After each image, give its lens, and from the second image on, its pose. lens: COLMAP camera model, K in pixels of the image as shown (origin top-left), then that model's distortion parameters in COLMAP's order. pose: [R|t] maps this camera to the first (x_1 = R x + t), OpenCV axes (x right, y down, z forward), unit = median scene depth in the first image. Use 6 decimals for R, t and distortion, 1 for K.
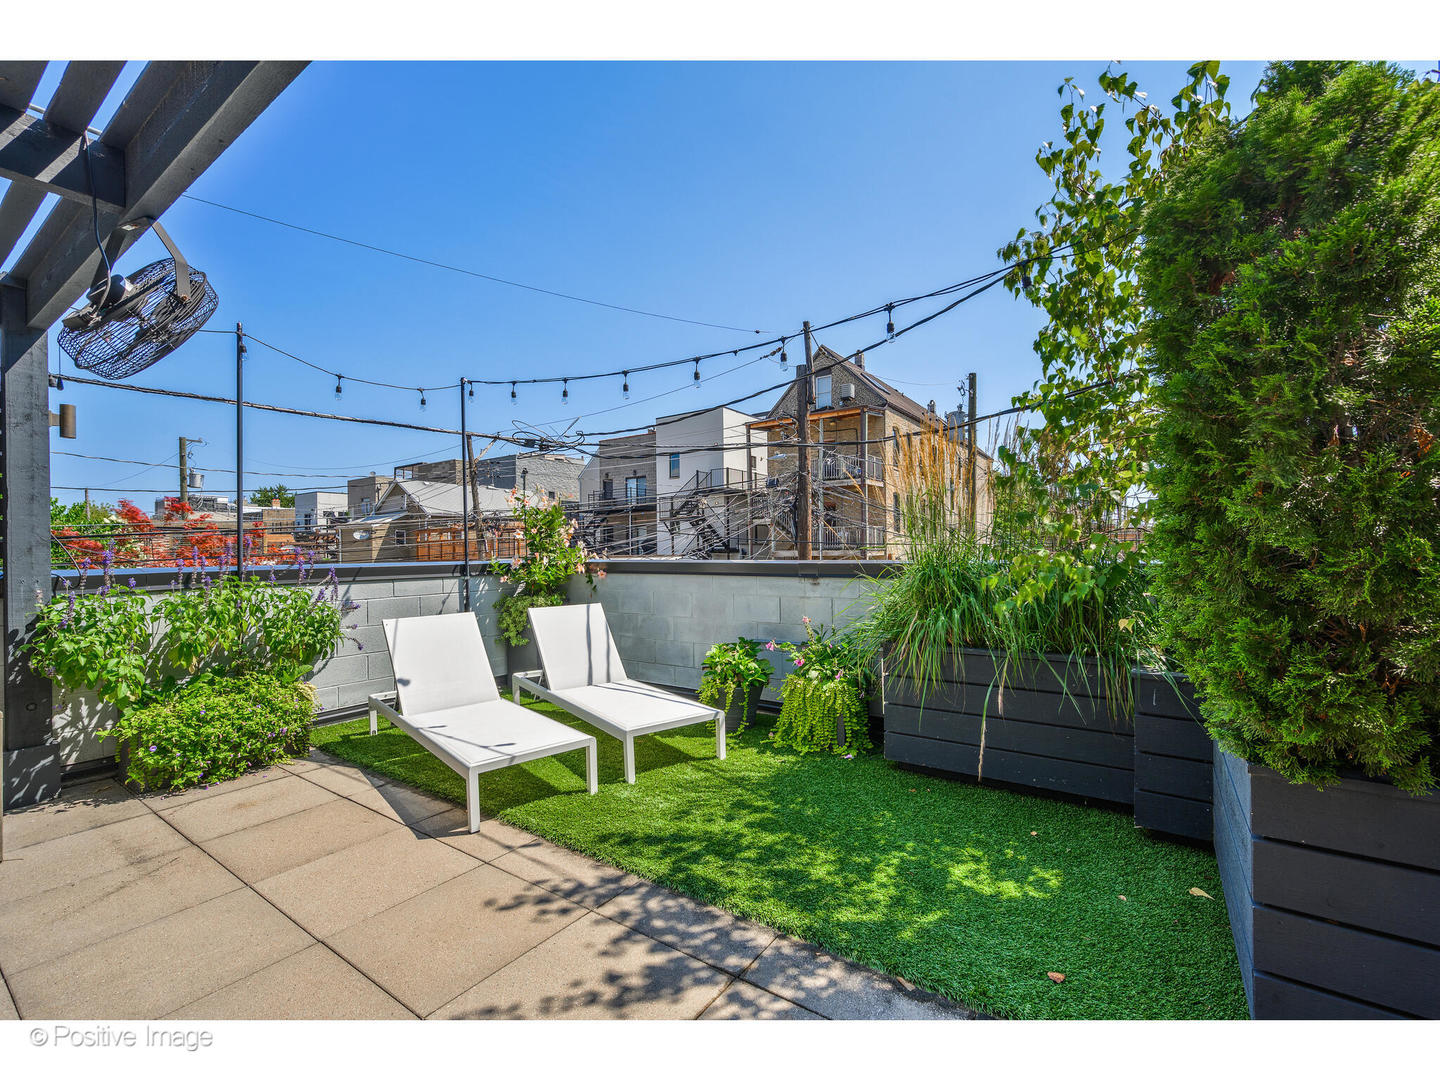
lens RADIAL K [[637.1, 0, 721.9], [0, 637.1, 552.7], [0, 0, 1]] dist [0.002730, -0.000081]
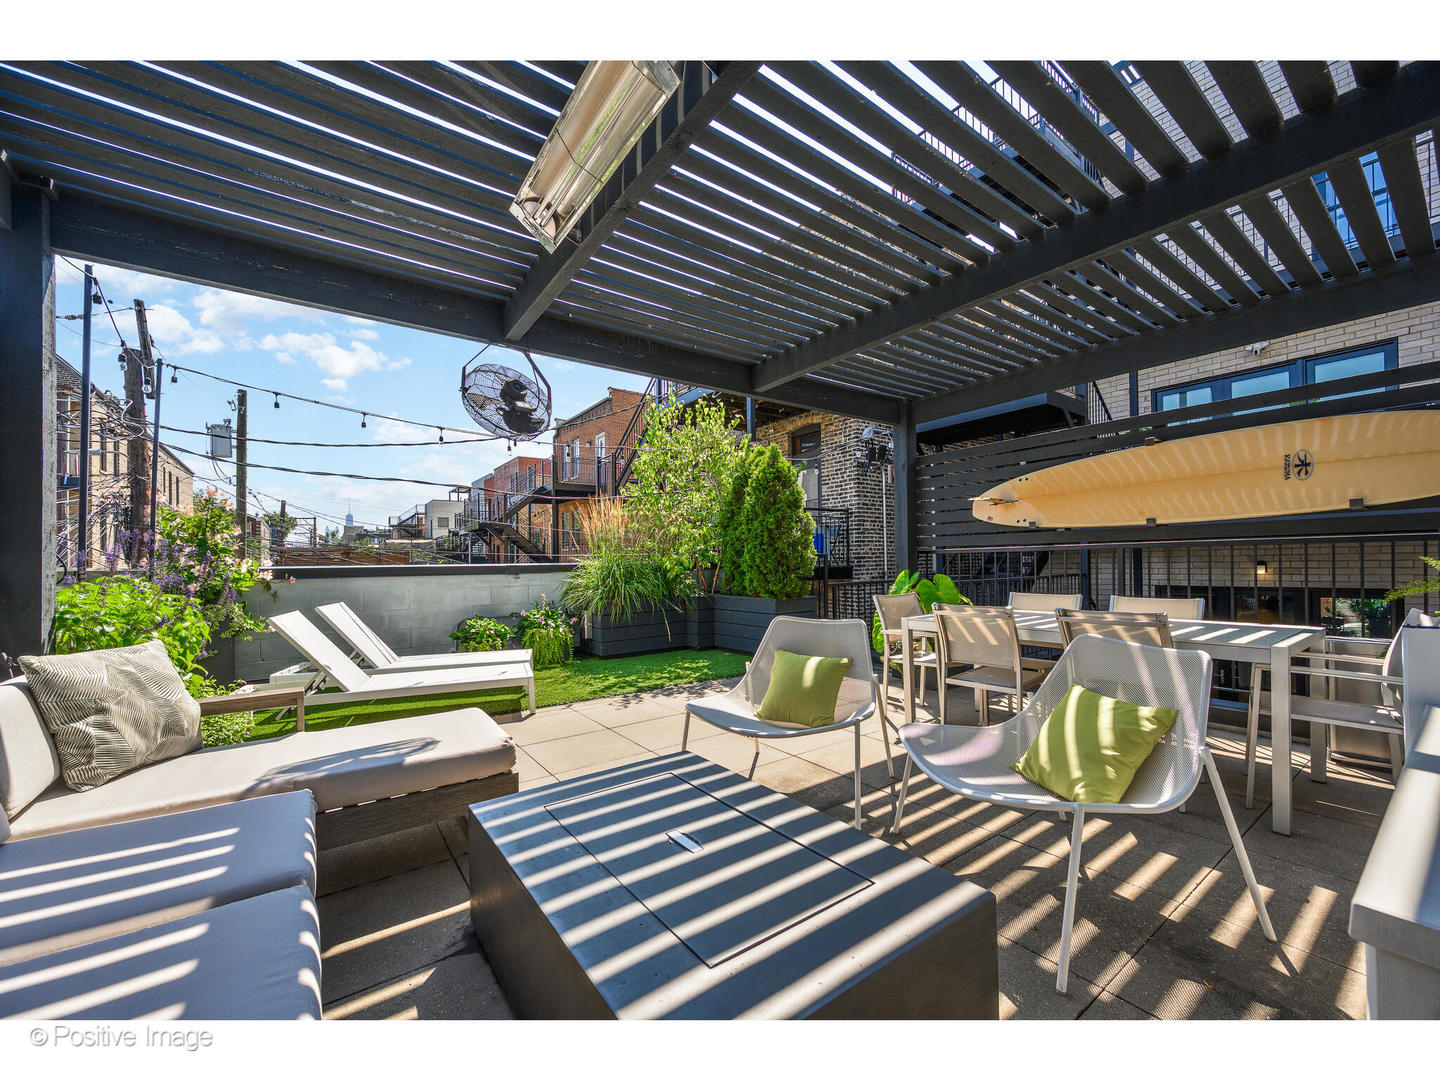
lens RADIAL K [[572.9, 0, 719.2], [0, 572.9, 543.6], [0, 0, 1]] dist [0.000681, 0.000272]
pose [[0.332002, 0.029433, 0.942819, -1.322623], [0.015804, 0.999199, -0.036758, 0.026757], [-0.943146, 0.027104, 0.331271, -0.014870]]
